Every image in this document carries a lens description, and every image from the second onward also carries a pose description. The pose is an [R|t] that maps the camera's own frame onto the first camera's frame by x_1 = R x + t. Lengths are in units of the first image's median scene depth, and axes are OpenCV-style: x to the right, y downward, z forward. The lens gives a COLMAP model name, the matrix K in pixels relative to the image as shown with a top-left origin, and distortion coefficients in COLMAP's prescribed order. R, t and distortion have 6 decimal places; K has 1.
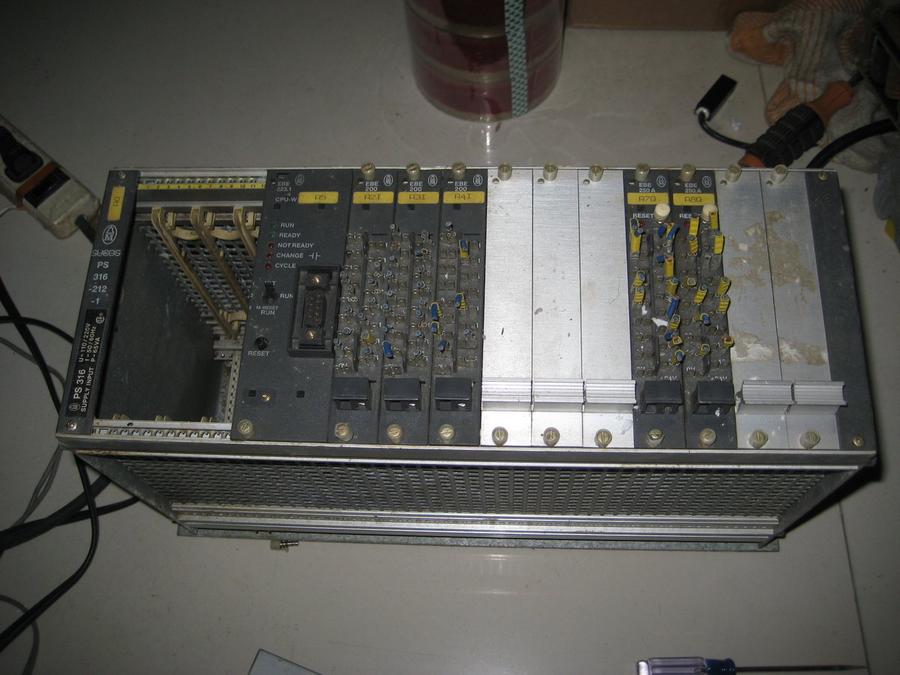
lens RADIAL K [[931.9, 0, 450.0], [0, 931.9, 337.5], [0, 0, 1]] dist [-0.116812, 0.038732]
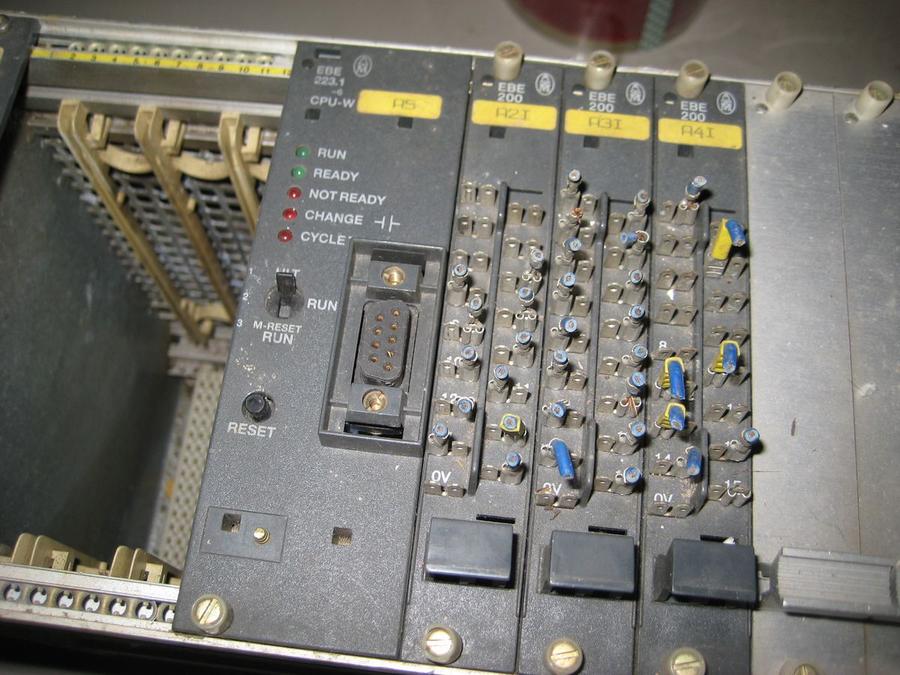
lens RADIAL K [[931.9, 0, 450.0], [0, 931.9, 337.5], [0, 0, 1]] dist [-0.116812, 0.038732]
pose [[0.995536, 0.088798, 0.031978, -0.117759], [-0.089377, 0.995850, 0.017162, -0.039393], [-0.030321, -0.019943, 0.999341, 0.502986]]
